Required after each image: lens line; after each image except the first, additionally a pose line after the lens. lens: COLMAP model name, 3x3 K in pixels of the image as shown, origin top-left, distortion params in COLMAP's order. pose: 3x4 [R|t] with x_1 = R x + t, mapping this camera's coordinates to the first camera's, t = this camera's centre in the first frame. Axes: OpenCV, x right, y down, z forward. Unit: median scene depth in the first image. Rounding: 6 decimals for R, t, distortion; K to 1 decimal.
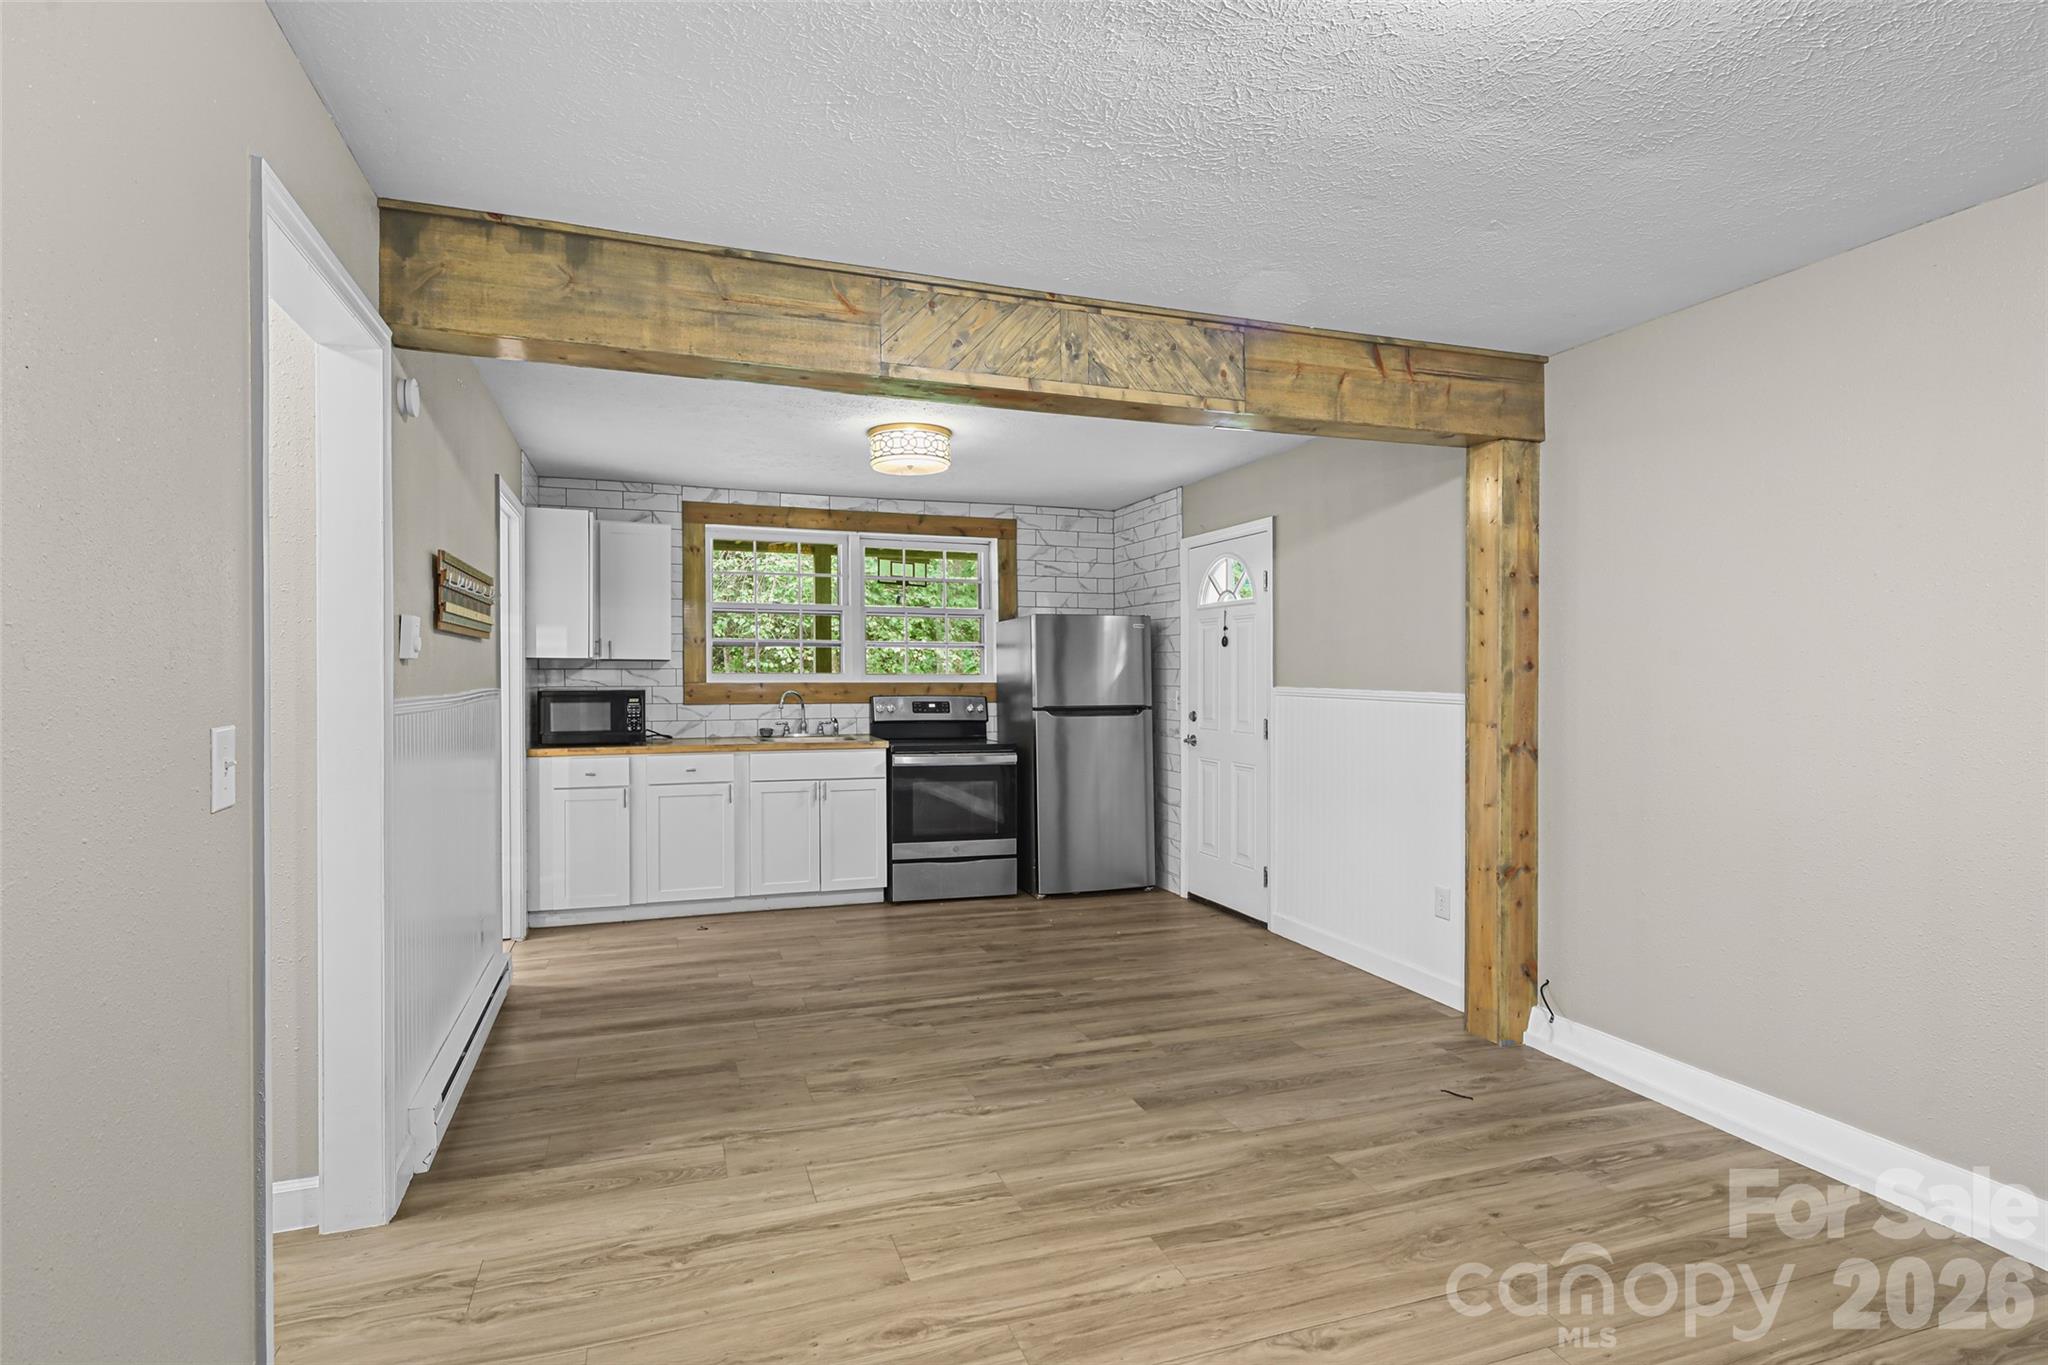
lens RADIAL K [[1002.4, 0, 1001.3], [0, 1002.4, 661.8], [0, 0, 1]] dist [0.004873, -0.000893]
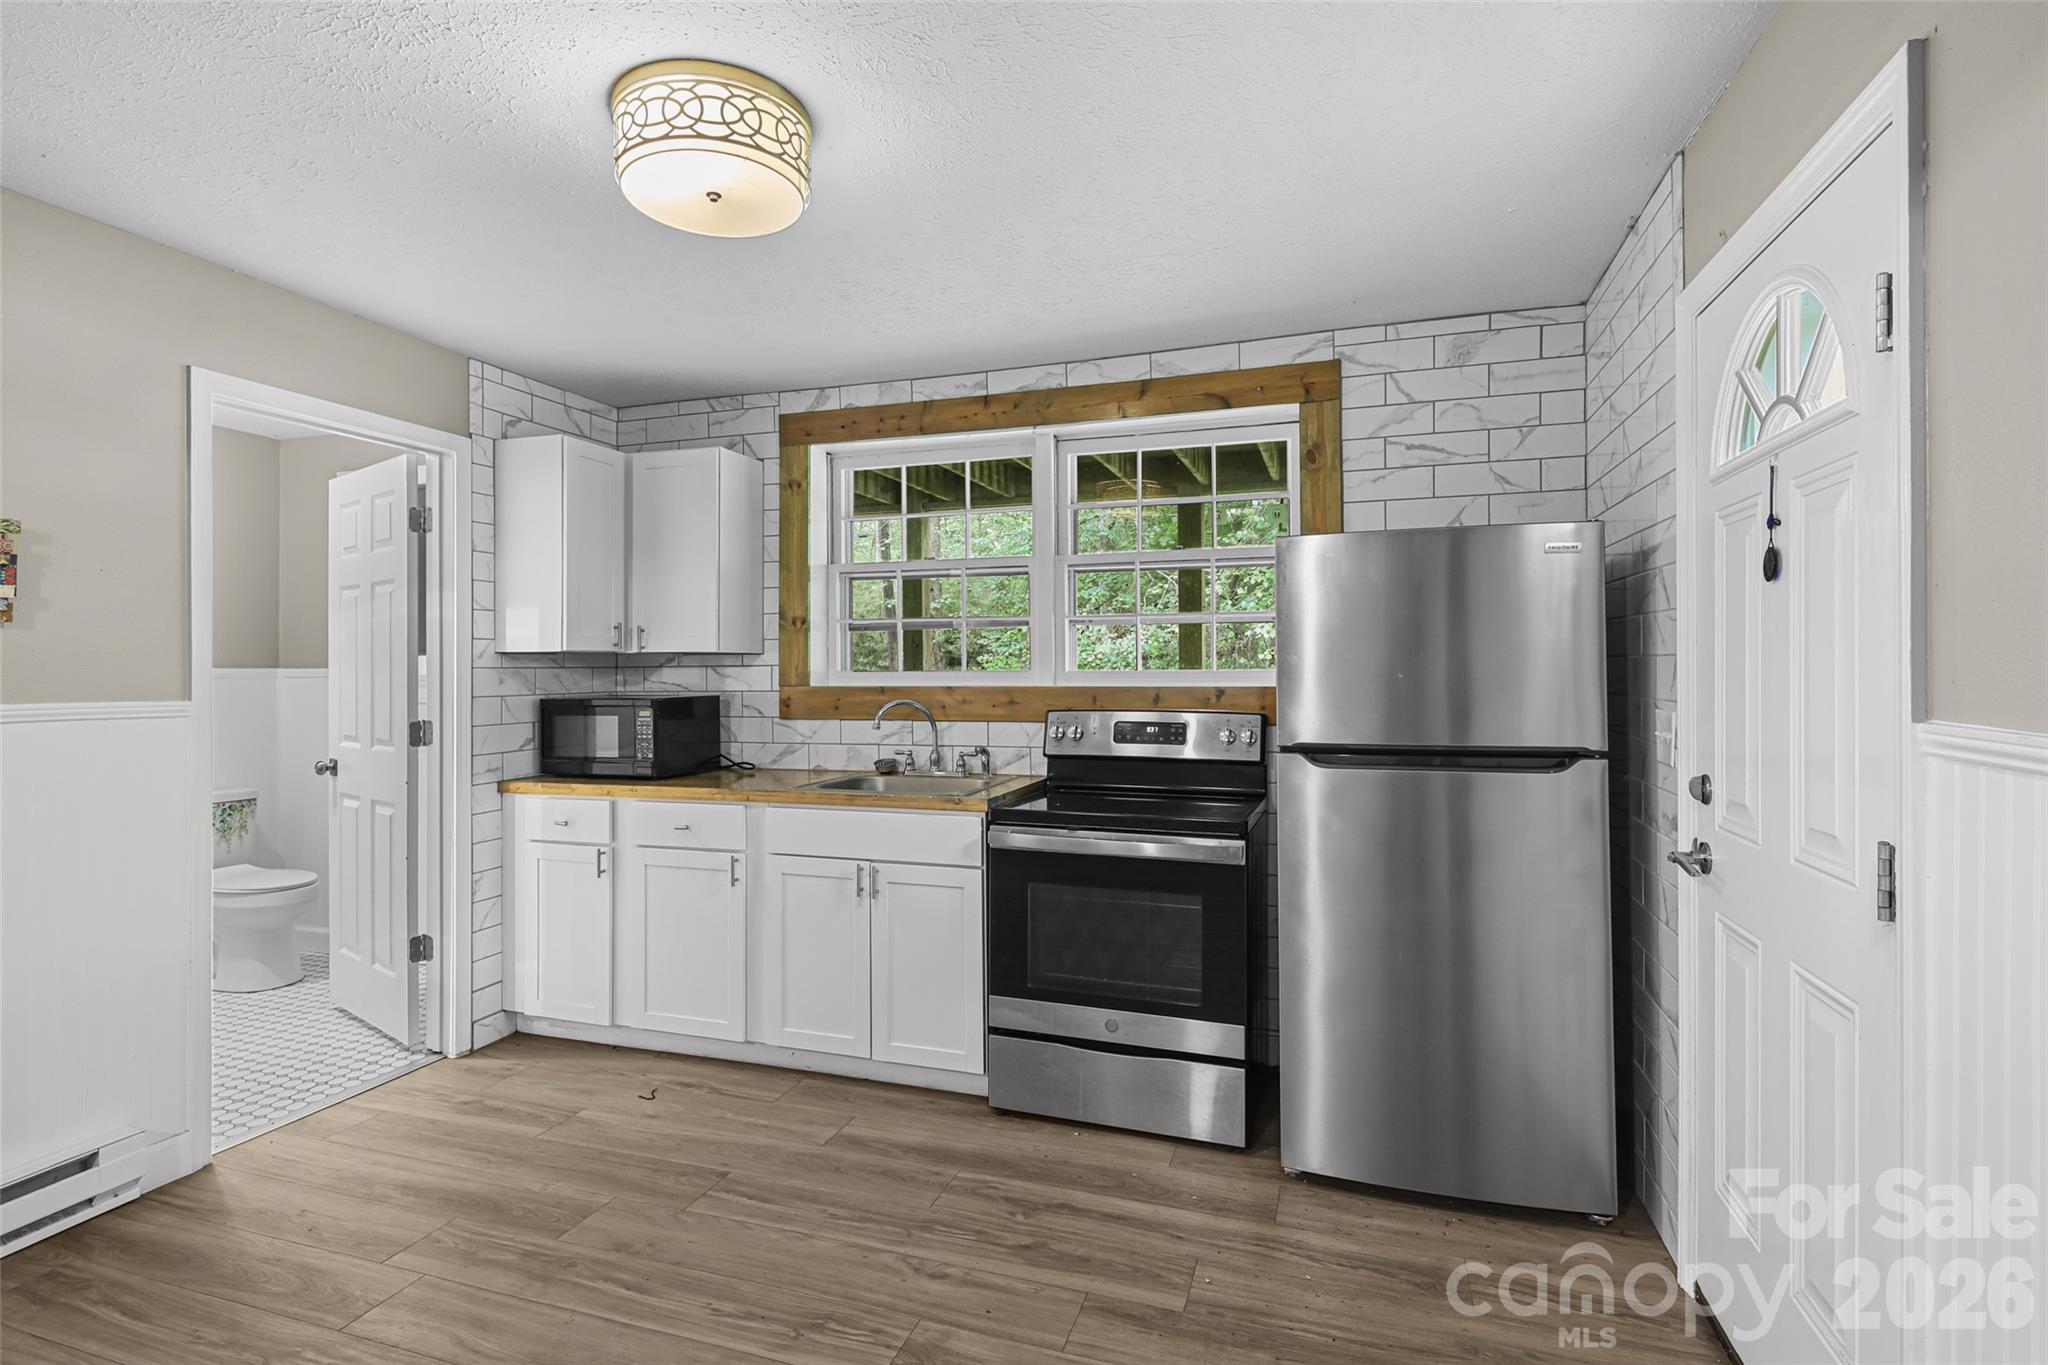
lens RADIAL K [[1002.4, 0, 1001.3], [0, 1002.4, 661.8], [0, 0, 1]] dist [0.004873, -0.000893]
pose [[0.790154, -0.010203, -0.612823, 0.218290], [0.014536, 0.999892, 0.002094, 0.005663], [0.612735, -0.010563, 0.790218, 0.587795]]
